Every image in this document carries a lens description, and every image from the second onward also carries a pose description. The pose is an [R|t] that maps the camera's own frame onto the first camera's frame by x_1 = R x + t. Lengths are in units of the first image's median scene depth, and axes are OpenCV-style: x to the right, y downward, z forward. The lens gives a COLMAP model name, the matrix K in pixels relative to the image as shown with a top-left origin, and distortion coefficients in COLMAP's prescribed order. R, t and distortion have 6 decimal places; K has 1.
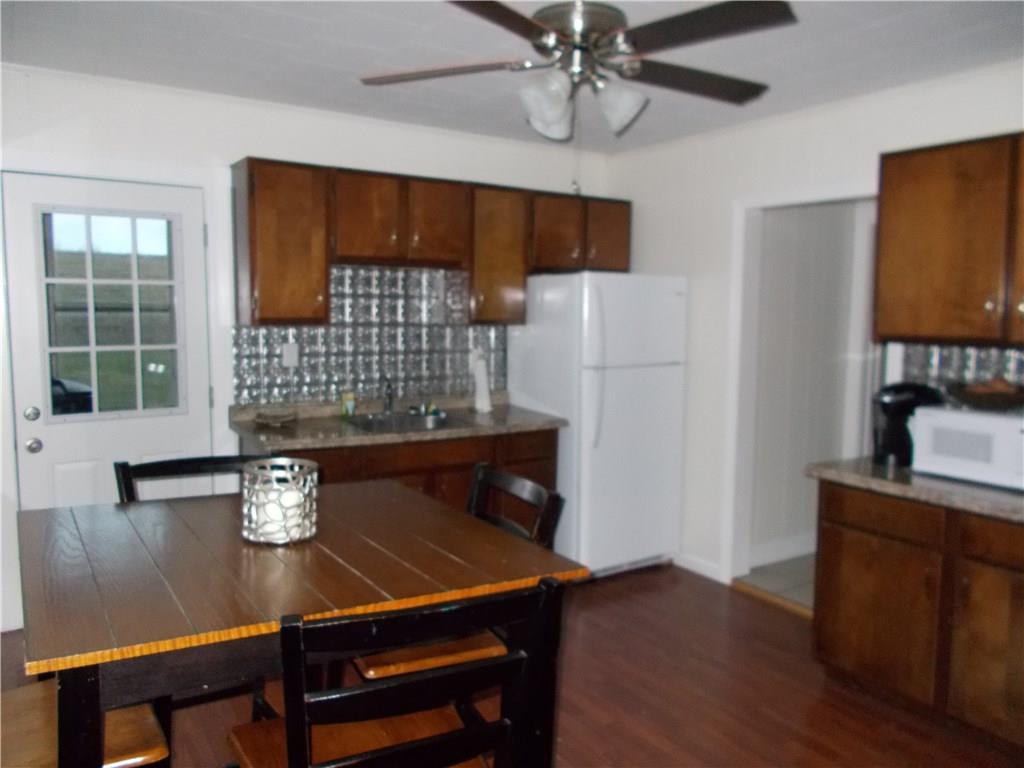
lens RADIAL K [[821.0, 0, 512.0], [0, 821.0, 384.0], [0, 0, 1]] dist [0.051747, 0.001085]
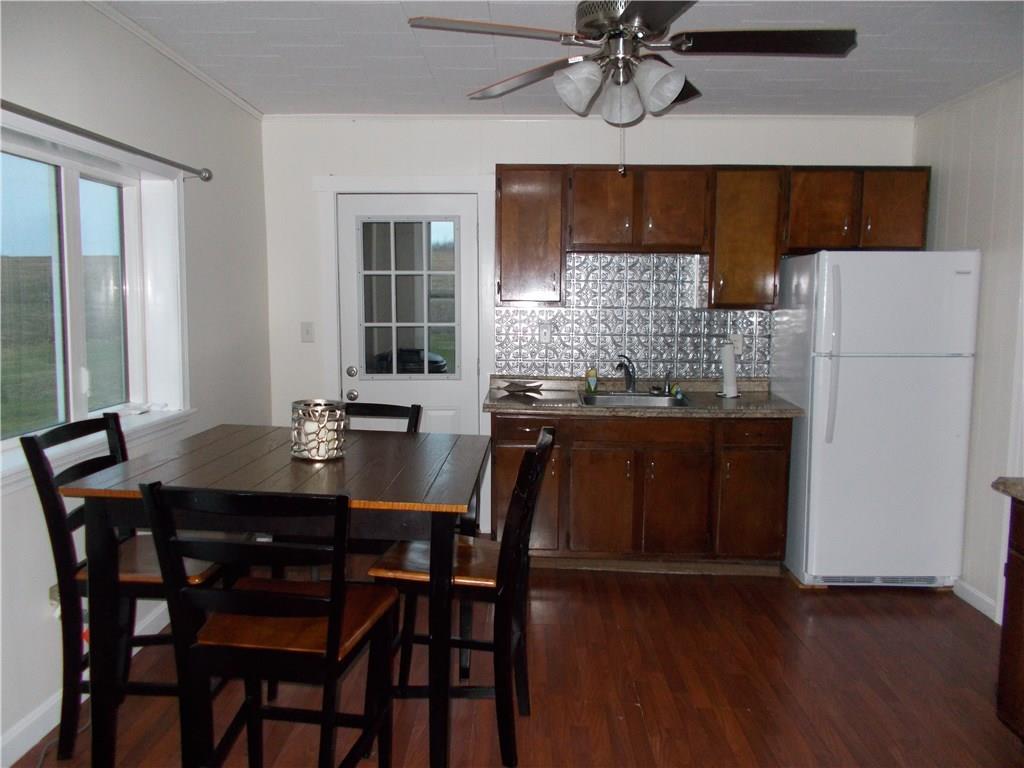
lens RADIAL K [[762.4, 0, 512.0], [0, 762.4, 384.0], [0, 0, 1]] dist [0.028080, -0.000793]
pose [[0.829380, 0.066430, -0.554722, 0.264861], [-0.048950, 0.997728, 0.046294, -0.012150], [0.556537, -0.011242, 0.830747, 0.090227]]
